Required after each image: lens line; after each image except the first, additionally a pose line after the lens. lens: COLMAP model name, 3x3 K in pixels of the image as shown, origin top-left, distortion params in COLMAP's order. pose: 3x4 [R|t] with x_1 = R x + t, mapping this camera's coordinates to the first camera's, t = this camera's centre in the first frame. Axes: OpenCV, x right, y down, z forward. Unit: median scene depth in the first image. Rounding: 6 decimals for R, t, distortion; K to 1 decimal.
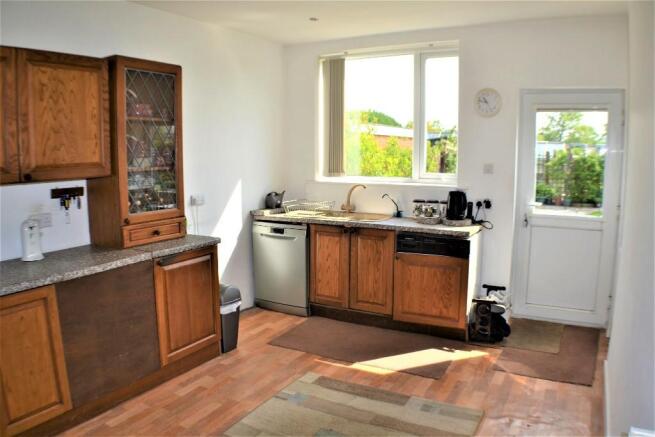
lens RADIAL K [[498.5, 0, 317.2], [0, 498.5, 219.6], [0, 0, 1]] dist [-0.166142, 0.002943]
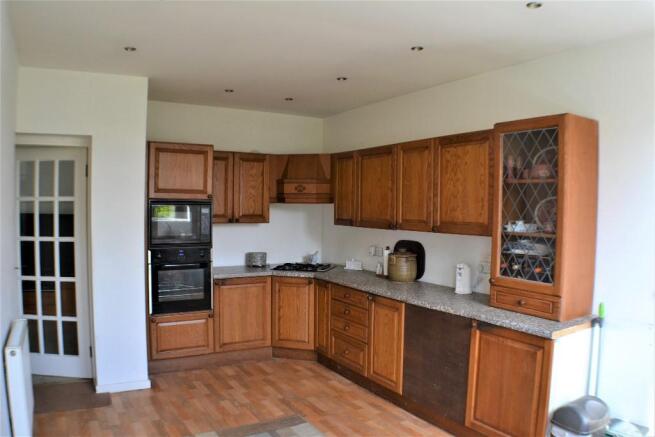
lens RADIAL K [[498.5, 0, 317.2], [0, 498.5, 219.6], [0, 0, 1]] dist [-0.166142, 0.002943]
pose [[-0.505172, 0.025035, -0.862656, 0.798773], [-0.126111, 0.986708, 0.102486, -0.214194], [0.853755, 0.160564, -0.495300, 1.352781]]
